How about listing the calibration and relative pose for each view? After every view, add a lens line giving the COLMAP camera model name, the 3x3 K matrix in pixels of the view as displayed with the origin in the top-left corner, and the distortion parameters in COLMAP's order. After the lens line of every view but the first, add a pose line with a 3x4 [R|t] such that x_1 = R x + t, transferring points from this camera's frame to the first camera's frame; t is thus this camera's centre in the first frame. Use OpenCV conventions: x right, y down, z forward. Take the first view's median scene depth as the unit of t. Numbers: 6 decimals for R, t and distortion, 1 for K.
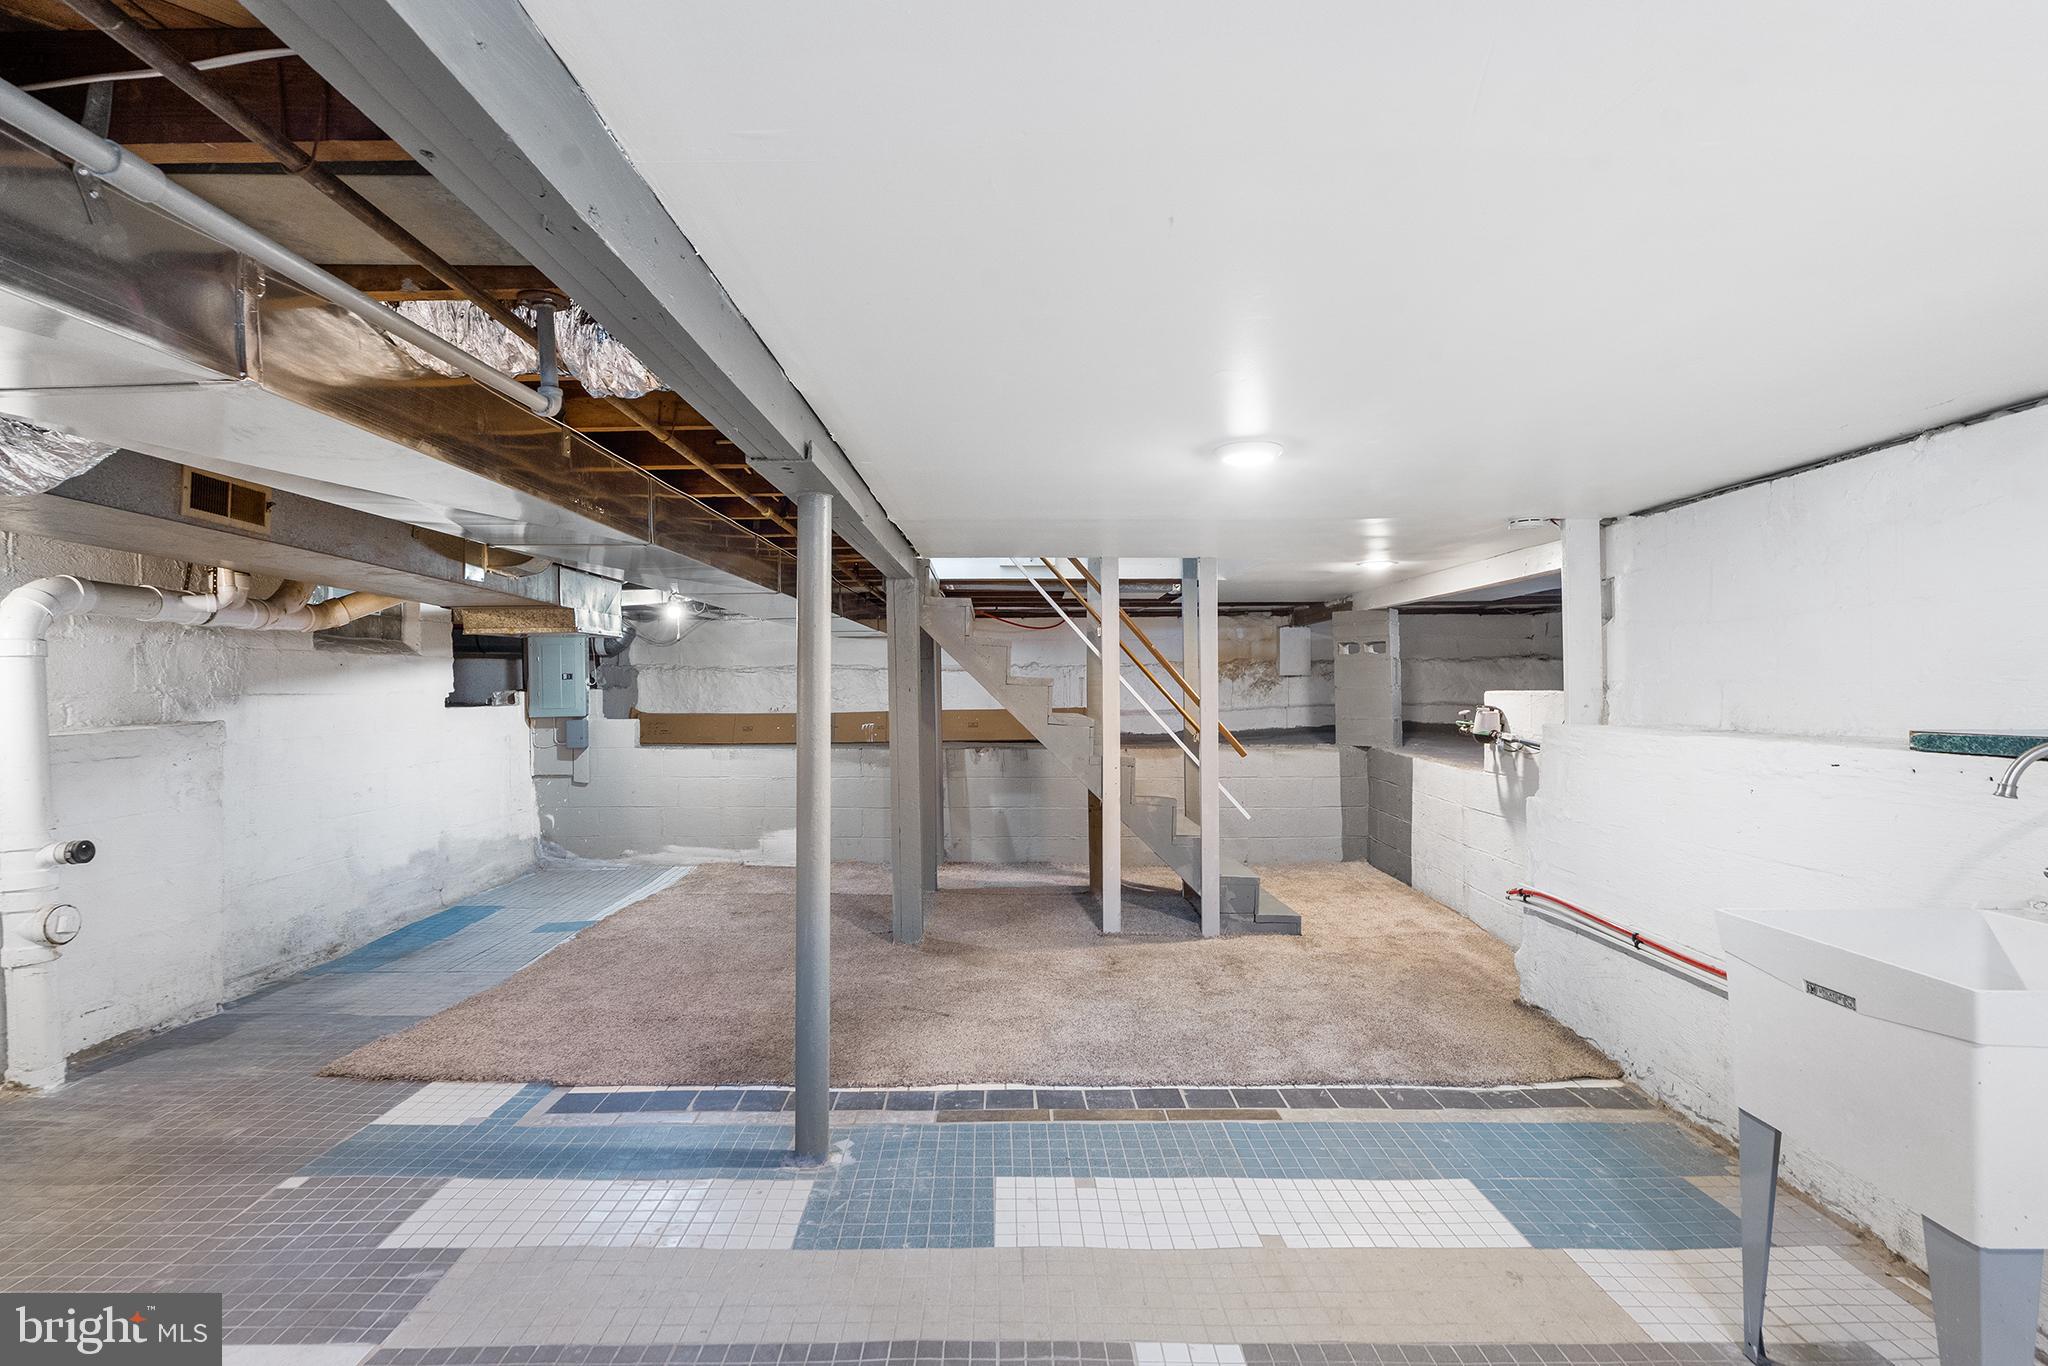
lens RADIAL K [[927.8, 0, 1013.2], [0, 927.8, 682.4], [0, 0, 1]] dist [-0.009061, 0.002132]
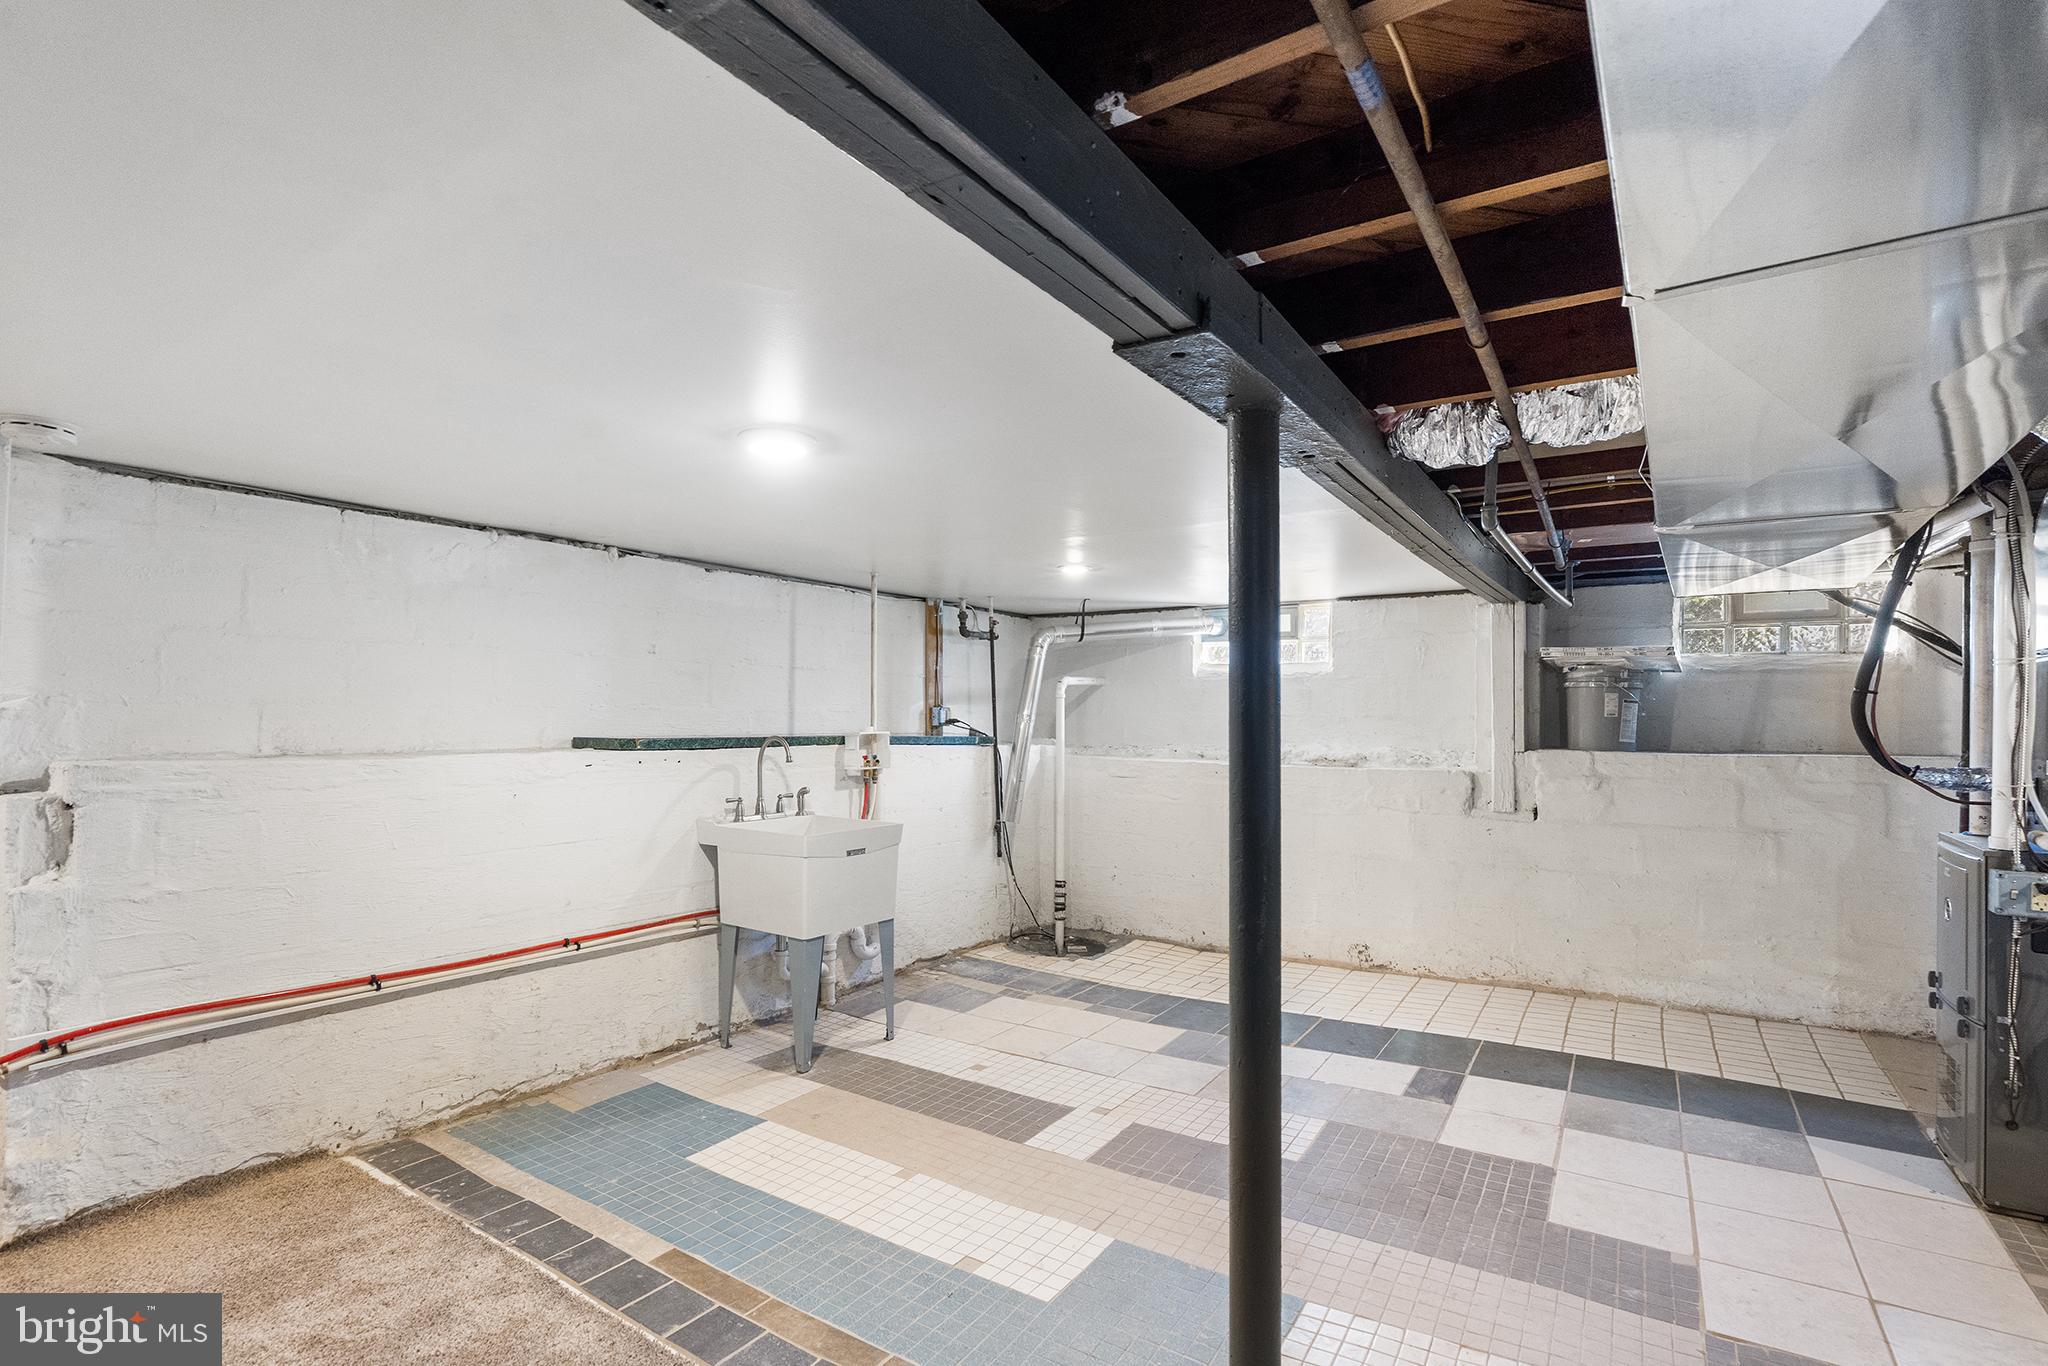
lens RADIAL K [[927.8, 0, 1023.1], [0, 927.8, 726.5], [0, 0, 1]] dist [-0.009061, 0.002132]
pose [[-0.818348, -0.005159, 0.574699, -0.404627], [-0.007004, 0.999975, -0.000997, 0.020588], [-0.574680, -0.004841, -0.818364, 1.453457]]
